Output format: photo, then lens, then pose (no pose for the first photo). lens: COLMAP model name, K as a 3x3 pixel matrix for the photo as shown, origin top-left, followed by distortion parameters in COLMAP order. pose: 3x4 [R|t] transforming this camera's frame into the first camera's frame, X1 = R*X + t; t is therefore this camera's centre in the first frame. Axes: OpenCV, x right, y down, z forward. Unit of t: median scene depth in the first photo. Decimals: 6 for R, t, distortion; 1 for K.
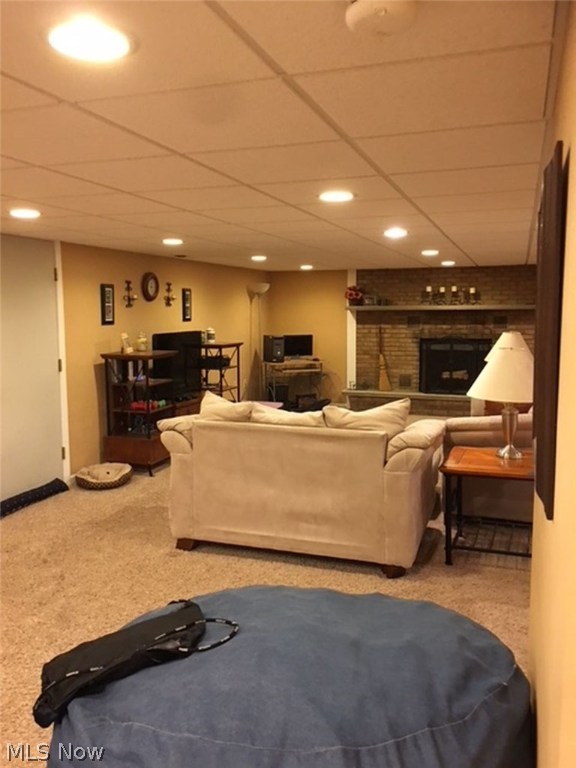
lens RADIAL K [[656.8, 0, 289.2], [0, 656.8, 382.4], [0, 0, 1]] dist [0.072956, -0.090541]
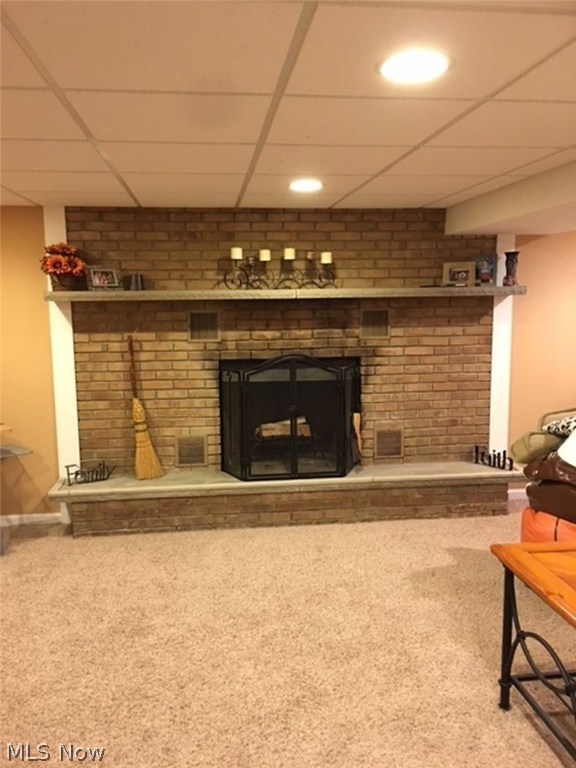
lens RADIAL K [[656.8, 0, 286.5], [0, 656.8, 379.9], [0, 0, 1]] dist [0.072956, -0.090541]
pose [[0.898755, -0.061261, 0.434151, 0.037457], [0.058466, 0.998093, 0.019803, -0.059011], [-0.434537, 0.007585, 0.900622, 0.554781]]
